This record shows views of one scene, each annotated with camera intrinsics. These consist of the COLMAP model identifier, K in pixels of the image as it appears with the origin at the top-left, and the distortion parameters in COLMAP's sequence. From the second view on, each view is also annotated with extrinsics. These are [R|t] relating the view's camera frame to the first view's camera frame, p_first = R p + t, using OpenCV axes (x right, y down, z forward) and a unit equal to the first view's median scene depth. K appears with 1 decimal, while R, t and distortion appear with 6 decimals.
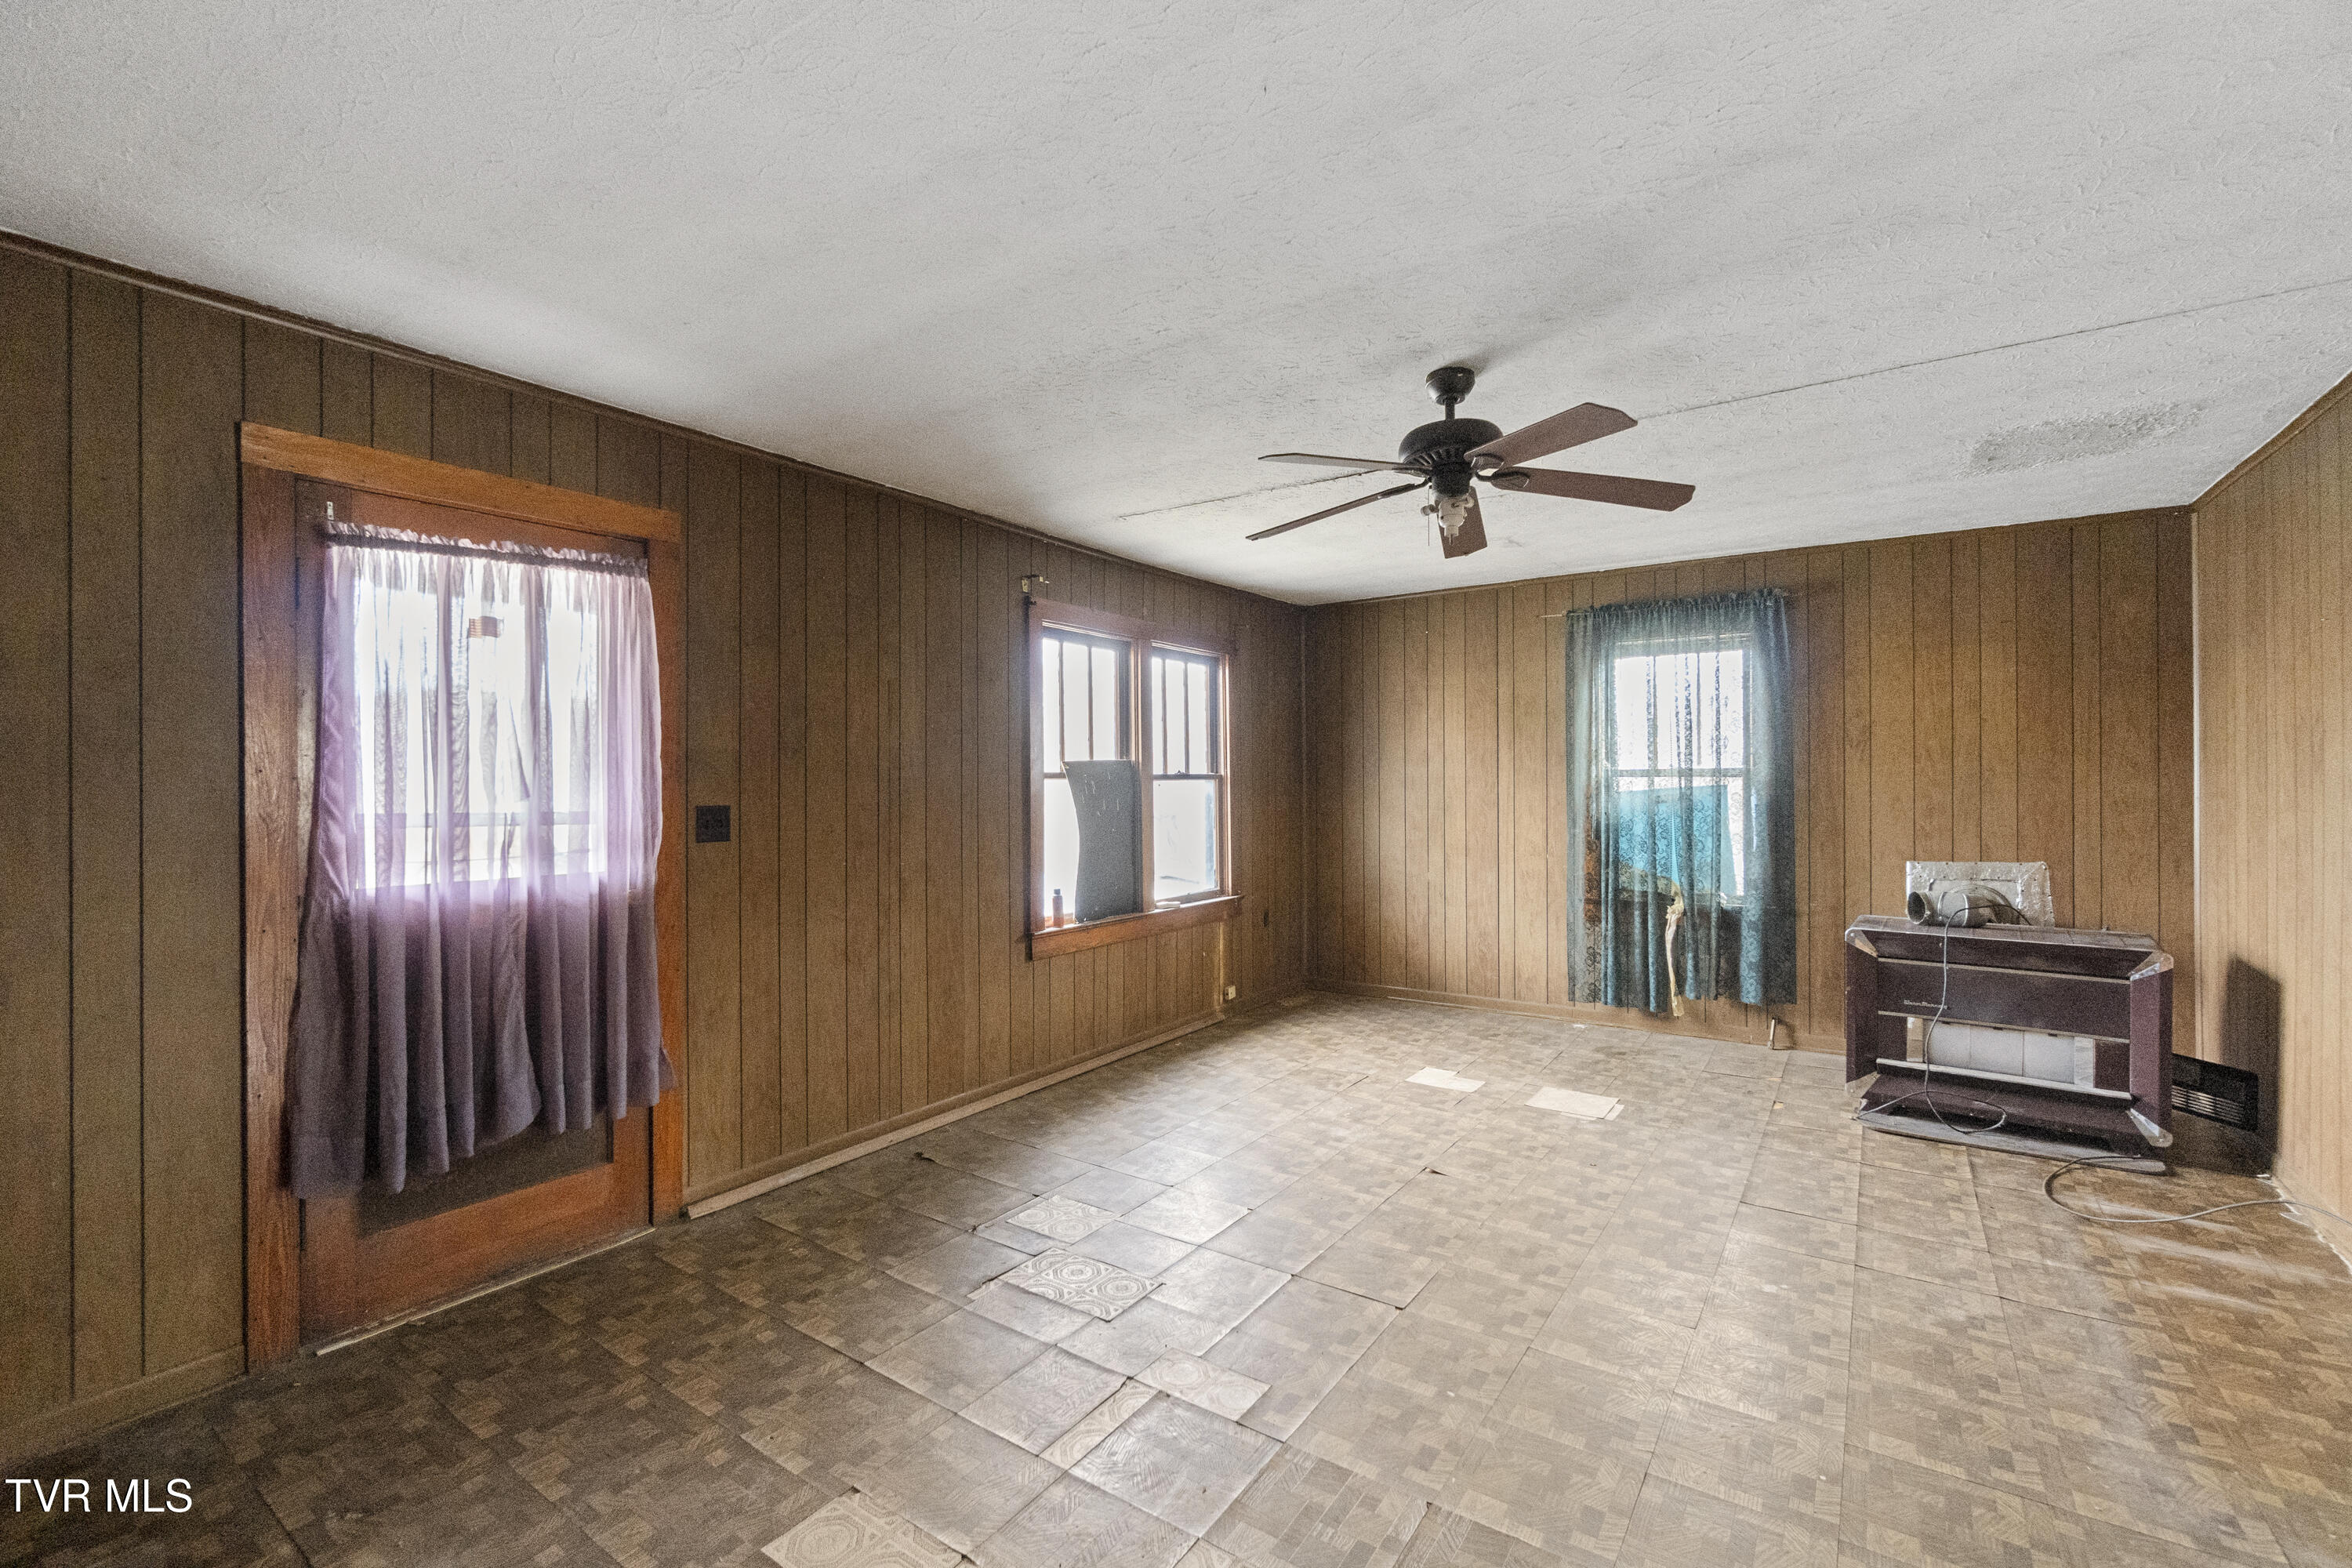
lens RADIAL K [[1026.6, 0, 1168.5], [0, 1026.6, 782.6], [0, 0, 1]] dist [-0.003582, 0.001166]
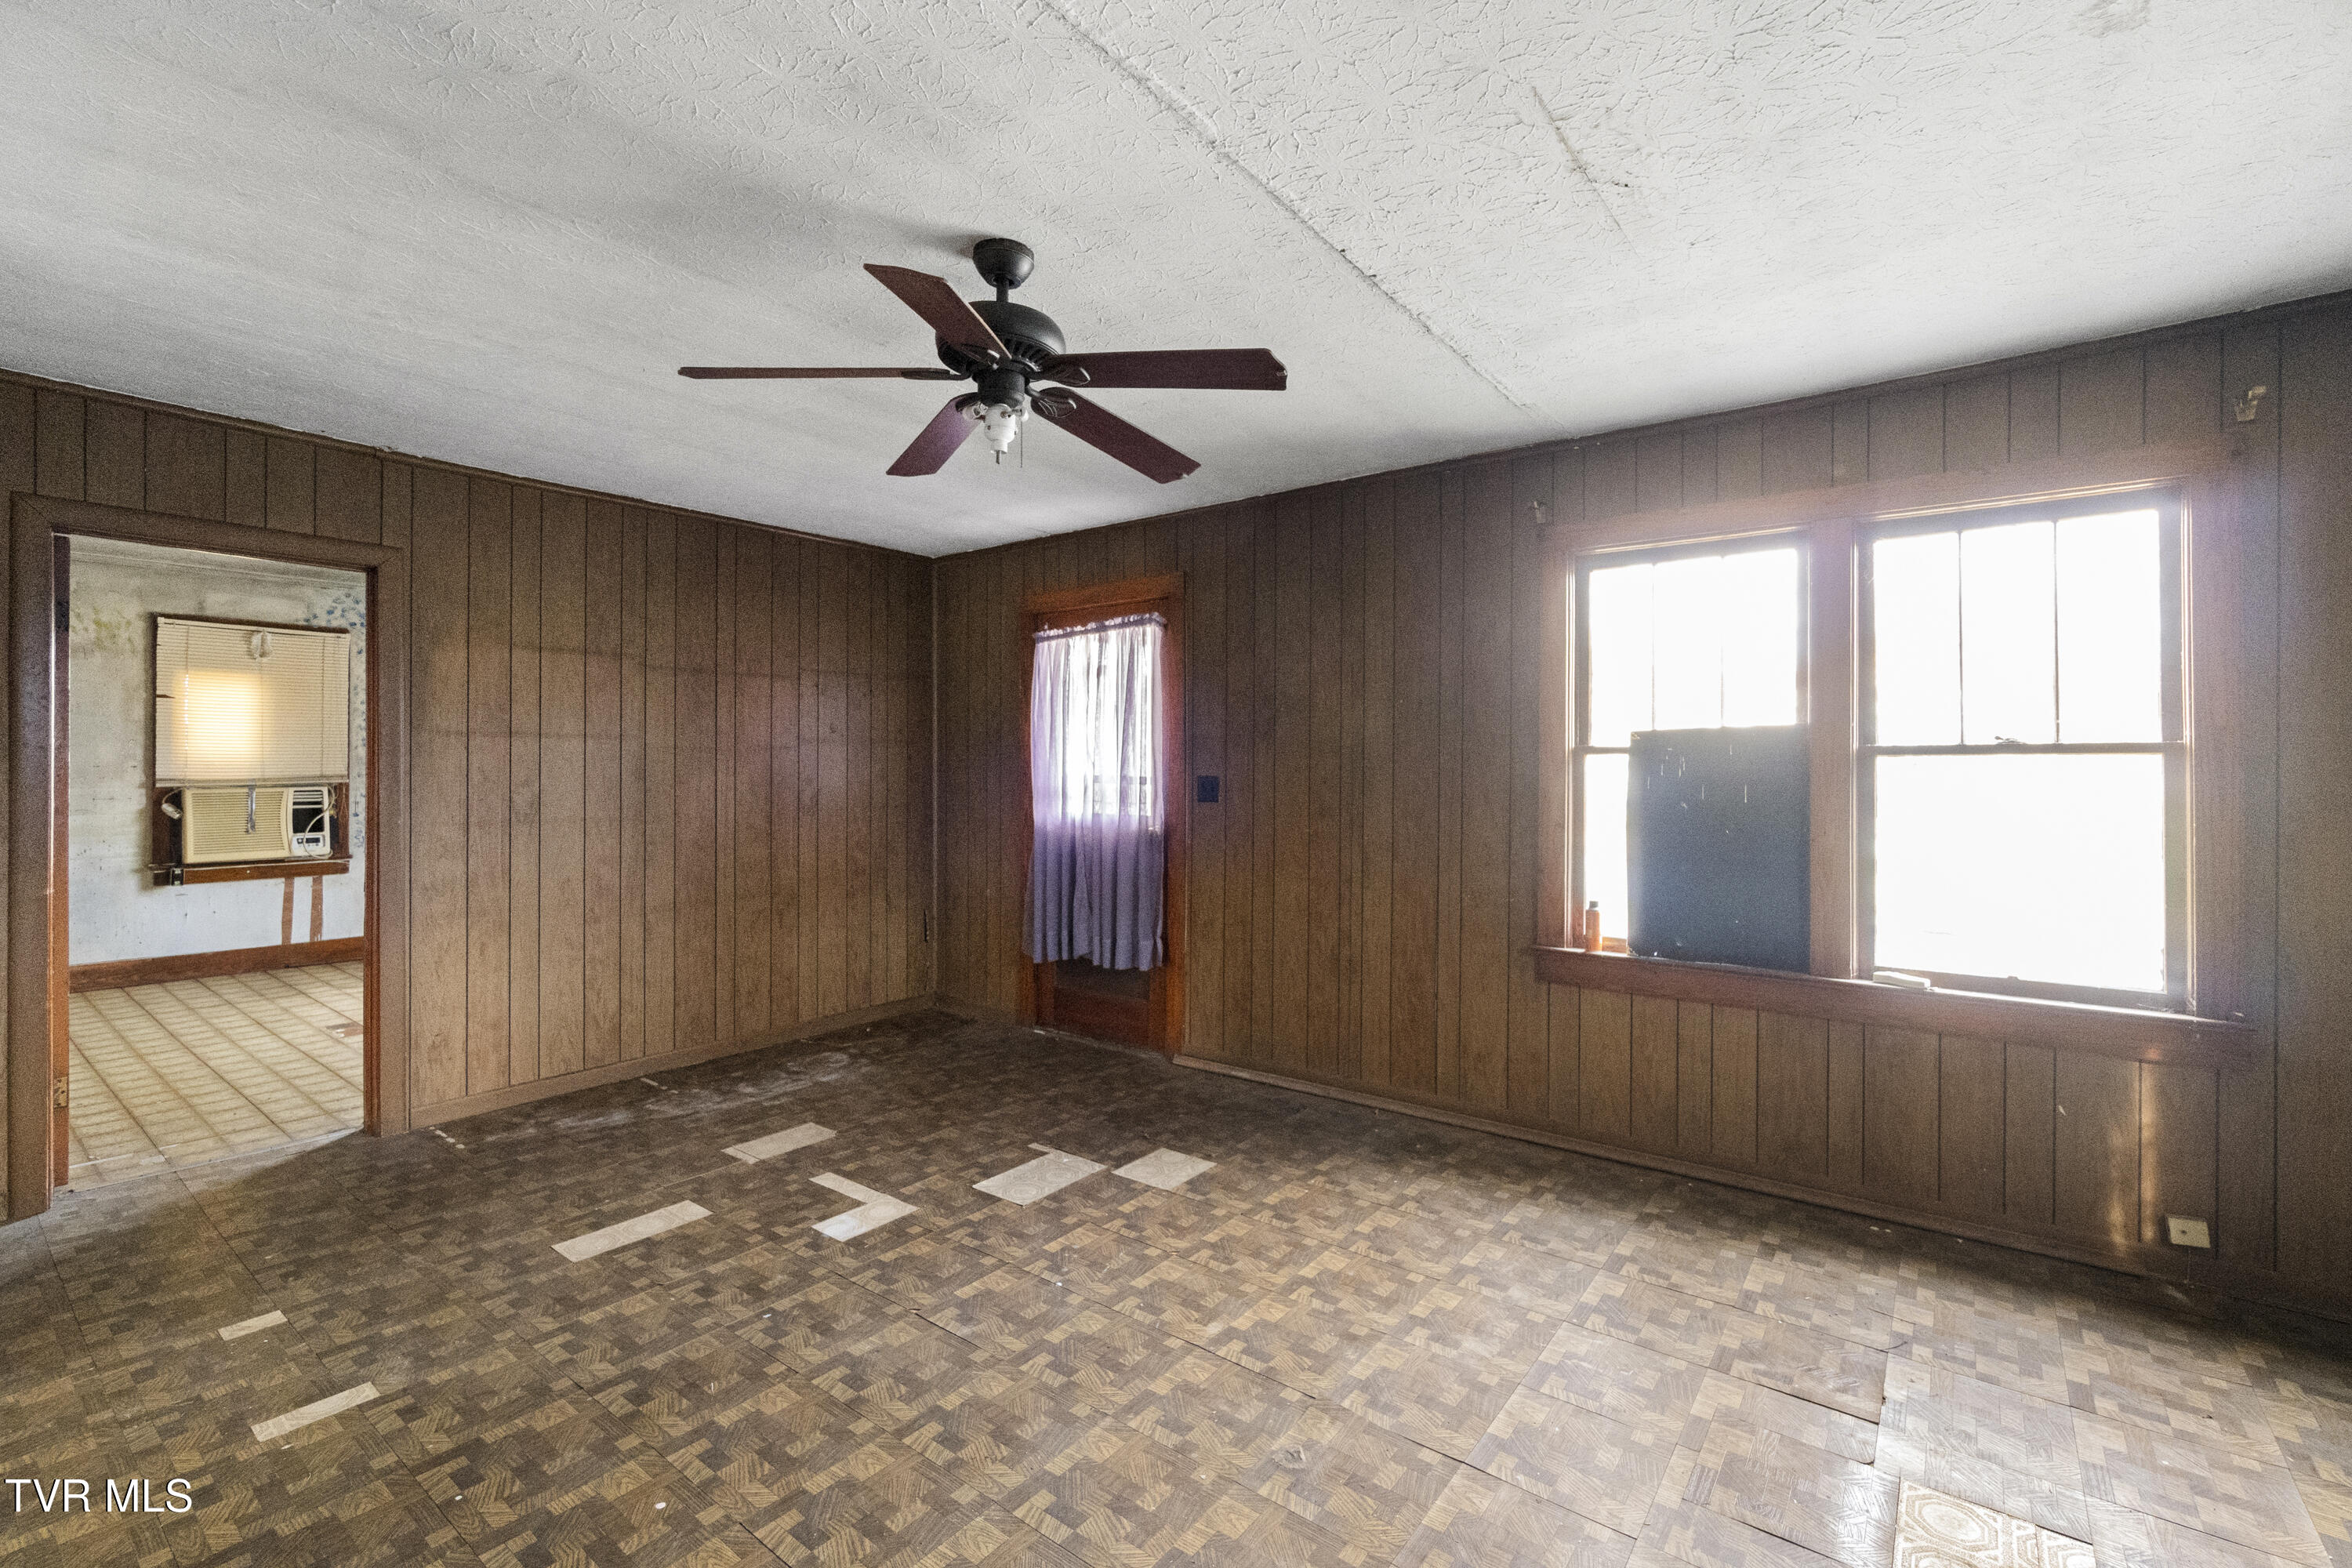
lens RADIAL K [[1026.6, 0, 1168.2], [0, 1026.6, 754.8], [0, 0, 1]] dist [-0.003582, 0.001166]
pose [[-0.050317, -0.003103, -0.998728, 0.741790], [-0.000738, 0.999995, -0.003070, -0.000960], [0.998733, 0.000583, -0.050319, 0.813976]]
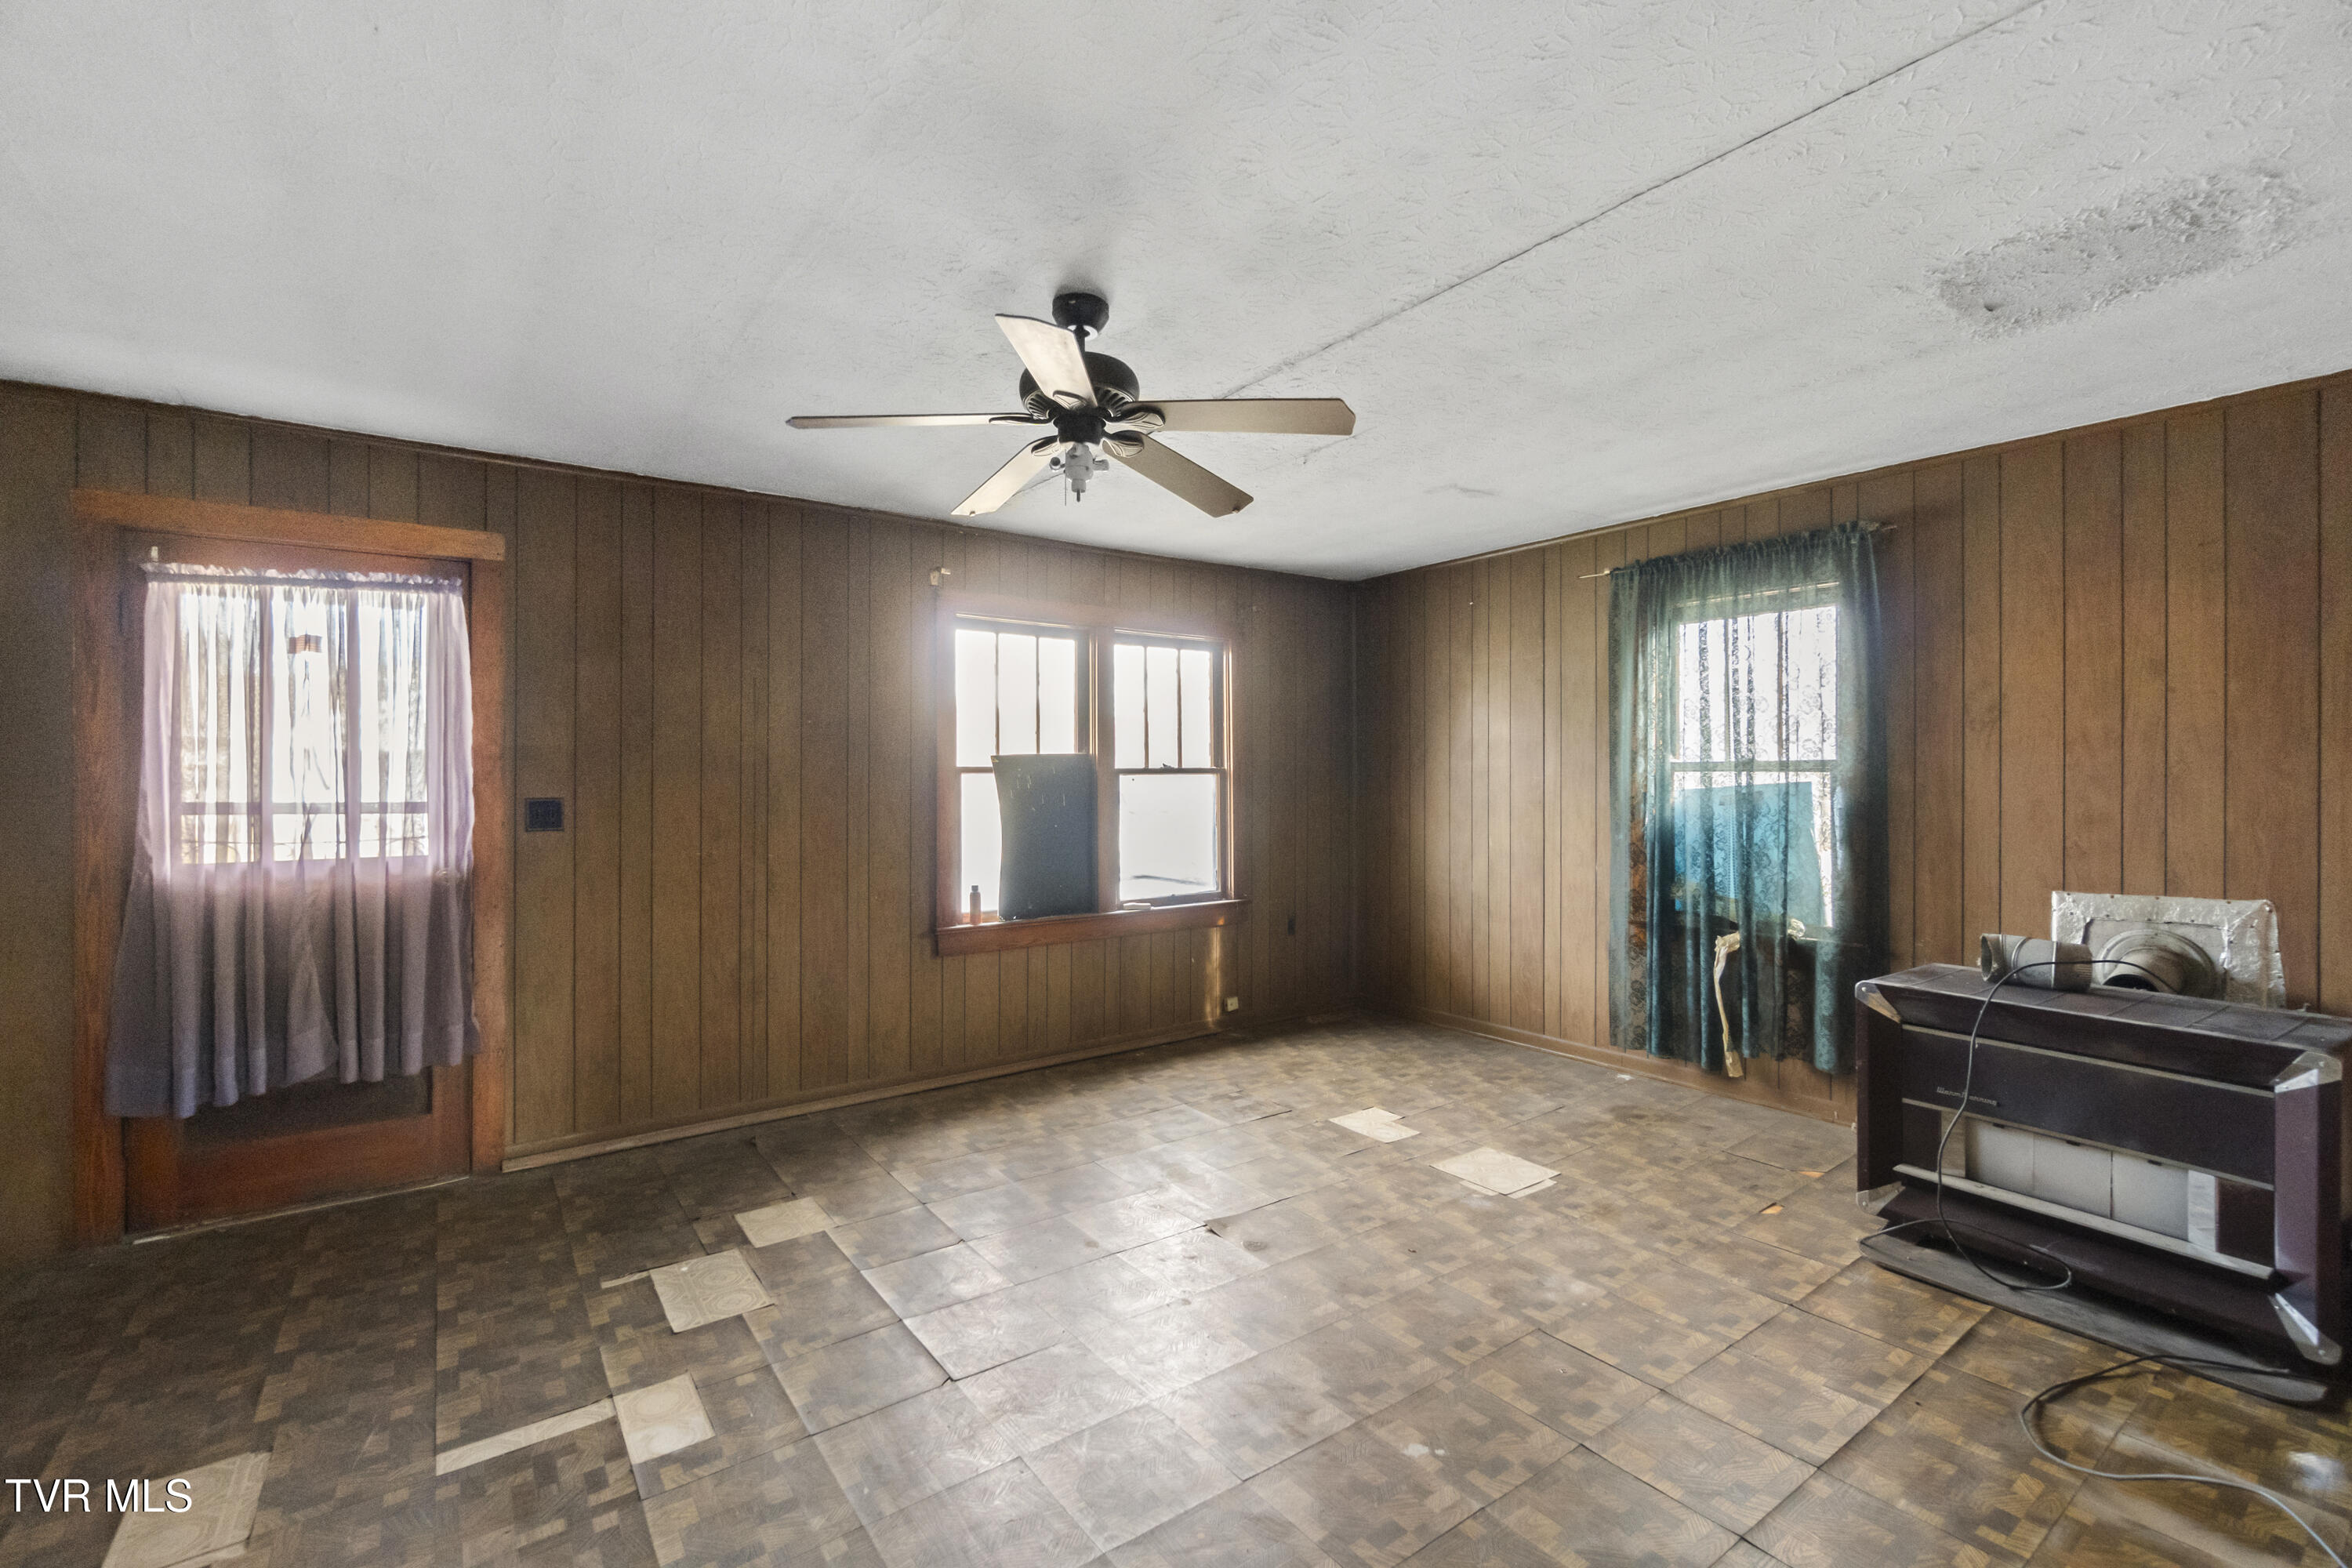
lens RADIAL K [[1026.6, 0, 1166.1], [0, 1026.6, 775.2], [0, 0, 1]] dist [-0.003582, 0.001166]
pose [[0.943529, 0.002002, -0.331284, 0.437210], [-0.001970, 0.999998, 0.000433, -0.002795], [0.331284, 0.000244, 0.943531, 0.148864]]
